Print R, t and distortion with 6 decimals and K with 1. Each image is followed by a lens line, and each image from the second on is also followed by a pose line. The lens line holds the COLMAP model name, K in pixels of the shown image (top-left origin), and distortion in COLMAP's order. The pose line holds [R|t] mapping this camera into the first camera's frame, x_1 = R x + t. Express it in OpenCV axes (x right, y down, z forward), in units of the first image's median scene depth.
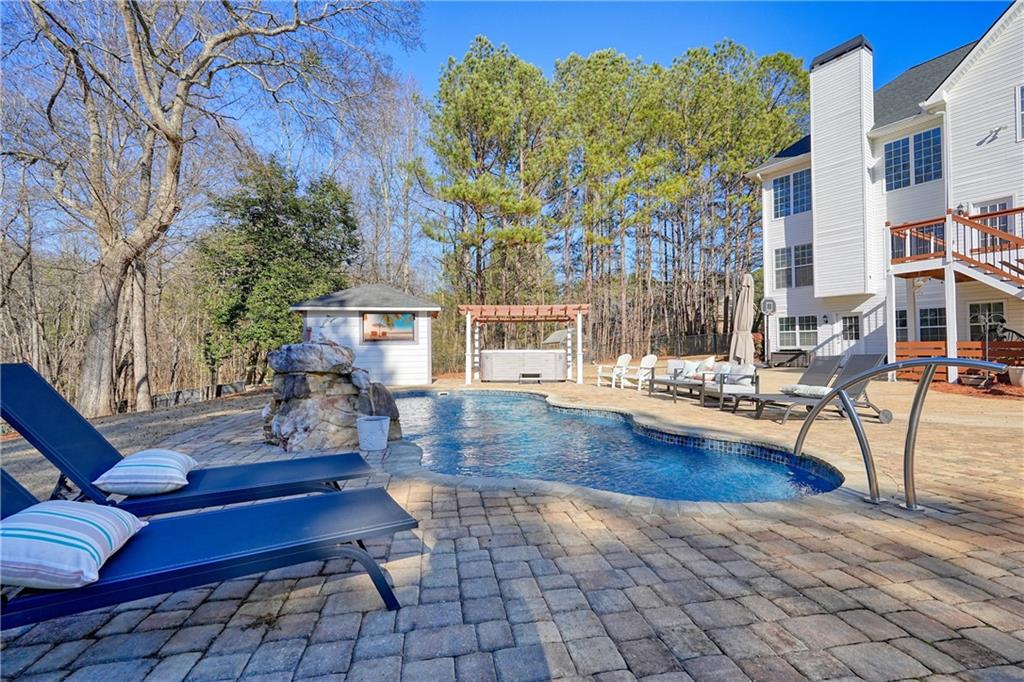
lens RADIAL K [[454.1, 0, 512.0], [0, 454.1, 341.0], [0, 0, 1]] dist [-0.011466, 0.006328]
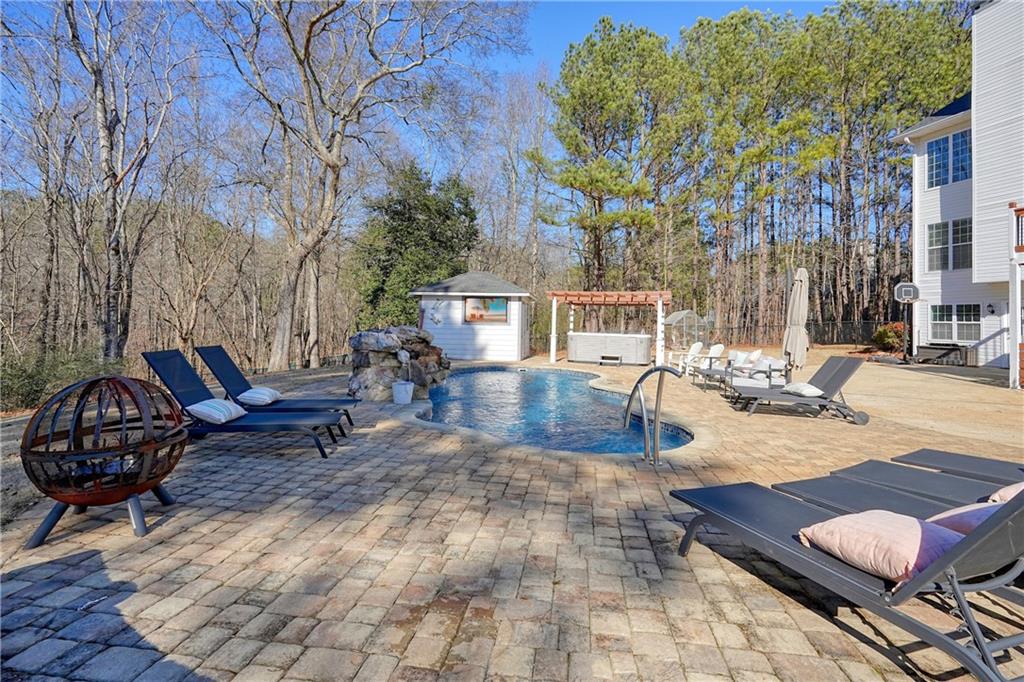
lens RADIAL K [[480.5, 0, 510.2], [0, 480.5, 304.7], [0, 0, 1]] dist [-0.011242, 0.008260]
pose [[0.945018, 0.018899, -0.326471, 0.155634], [-0.025151, 0.999572, -0.014939, -0.021972], [0.326049, 0.022329, 0.945089, -0.115645]]
